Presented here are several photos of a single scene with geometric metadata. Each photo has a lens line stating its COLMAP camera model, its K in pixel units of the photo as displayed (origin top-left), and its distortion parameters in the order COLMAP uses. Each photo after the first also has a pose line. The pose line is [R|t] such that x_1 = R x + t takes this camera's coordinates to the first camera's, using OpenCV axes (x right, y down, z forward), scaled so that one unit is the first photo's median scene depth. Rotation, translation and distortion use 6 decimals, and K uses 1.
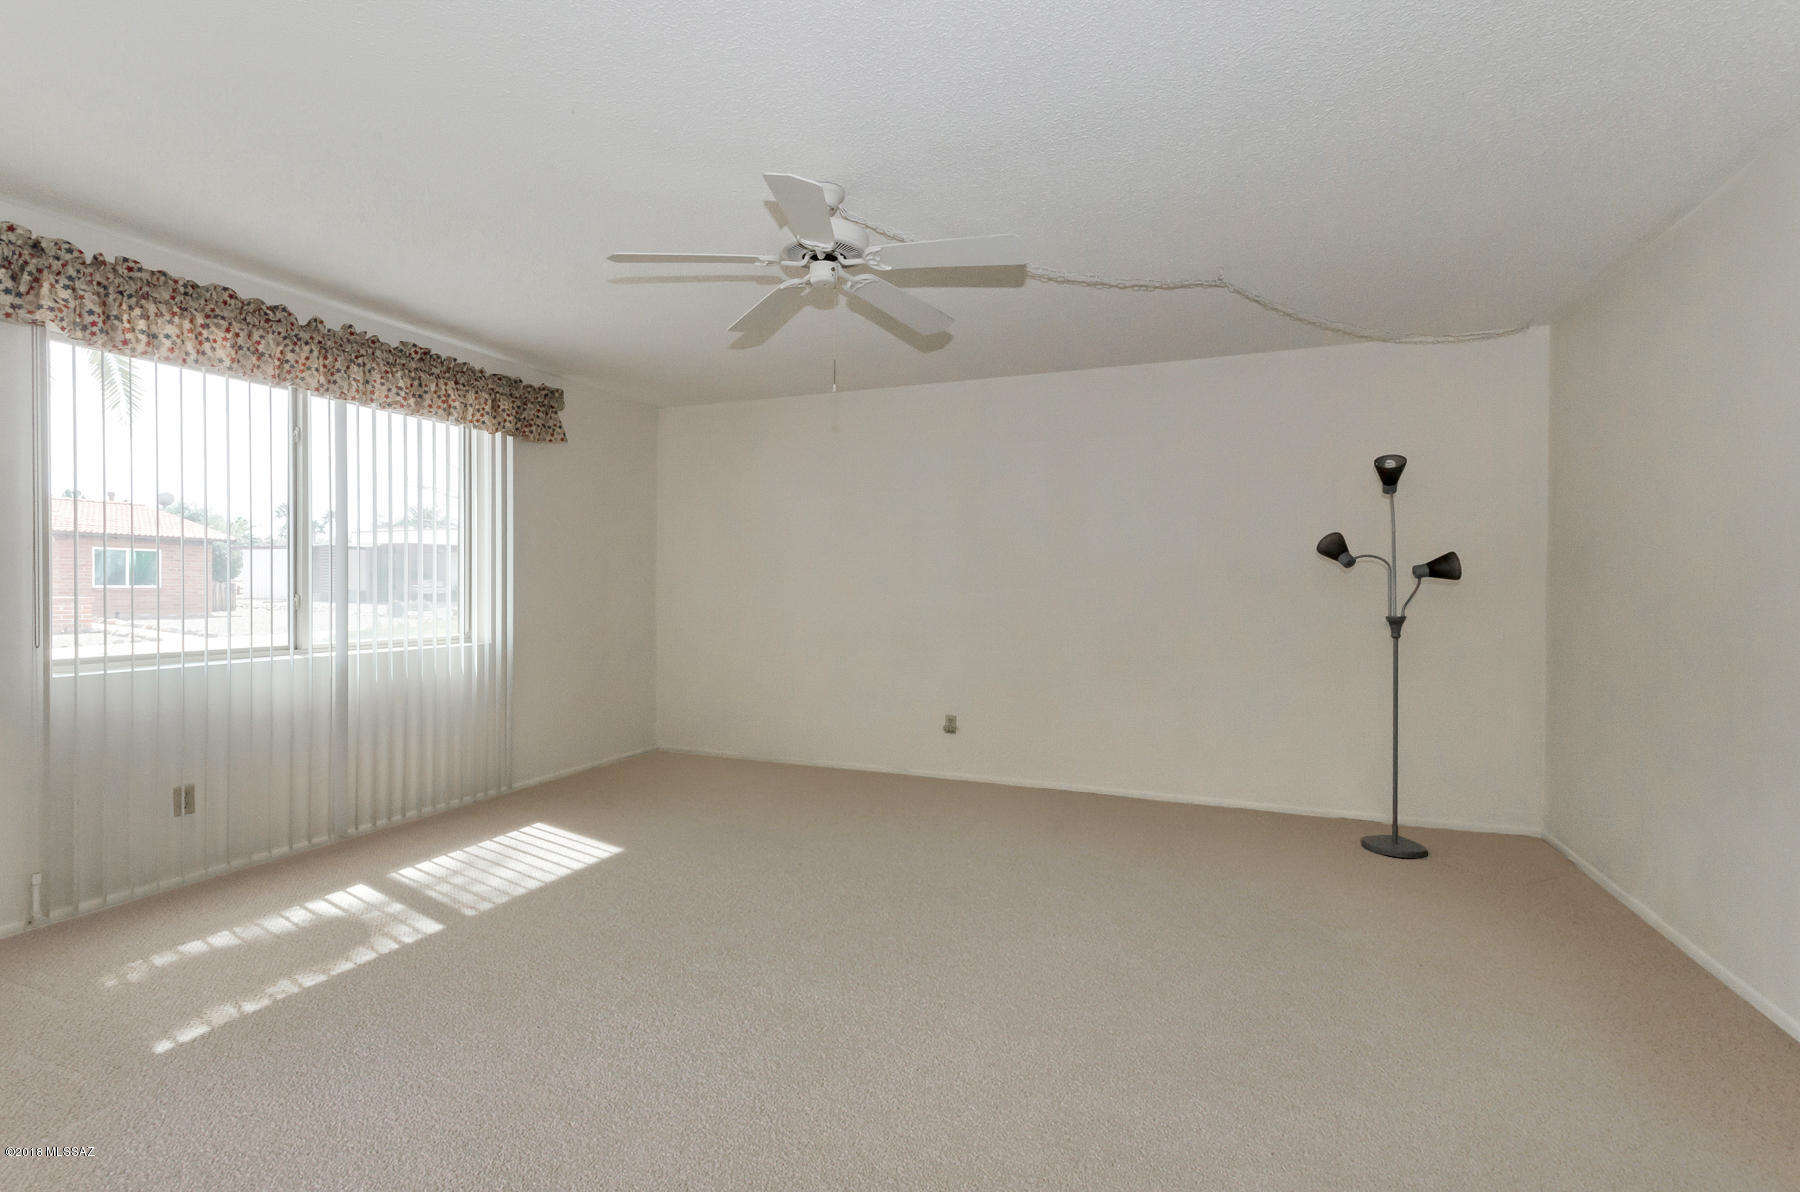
lens RADIAL K [[797.8, 0, 901.2], [0, 797.8, 606.4], [0, 0, 1]] dist [-0.000526, -0.000553]
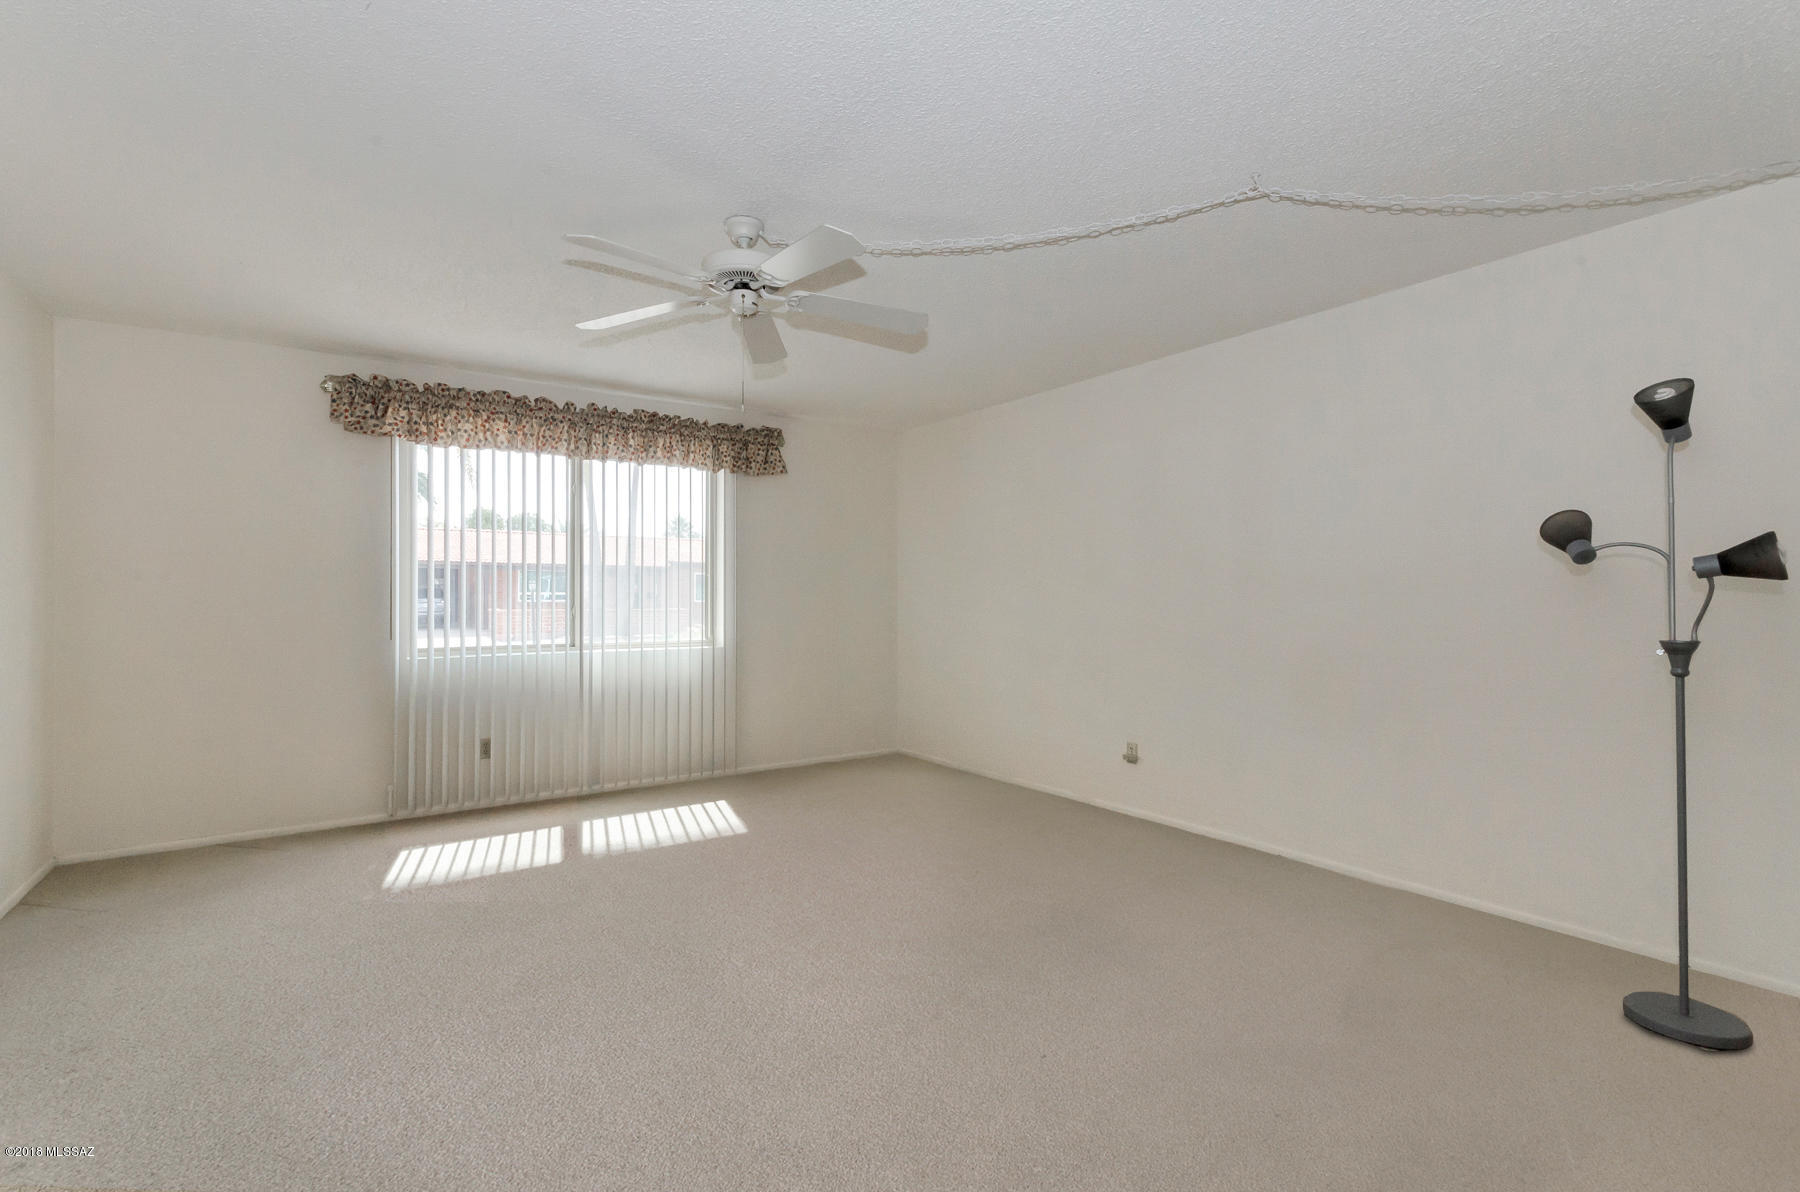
lens RADIAL K [[797.8, 0, 901.2], [0, 797.8, 606.4], [0, 0, 1]] dist [-0.000526, -0.000553]
pose [[0.842290, -0.000598, -0.539024, 0.446019], [-0.006796, 0.999908, -0.011728, -0.002797], [0.538982, 0.013541, 0.842209, 0.160011]]
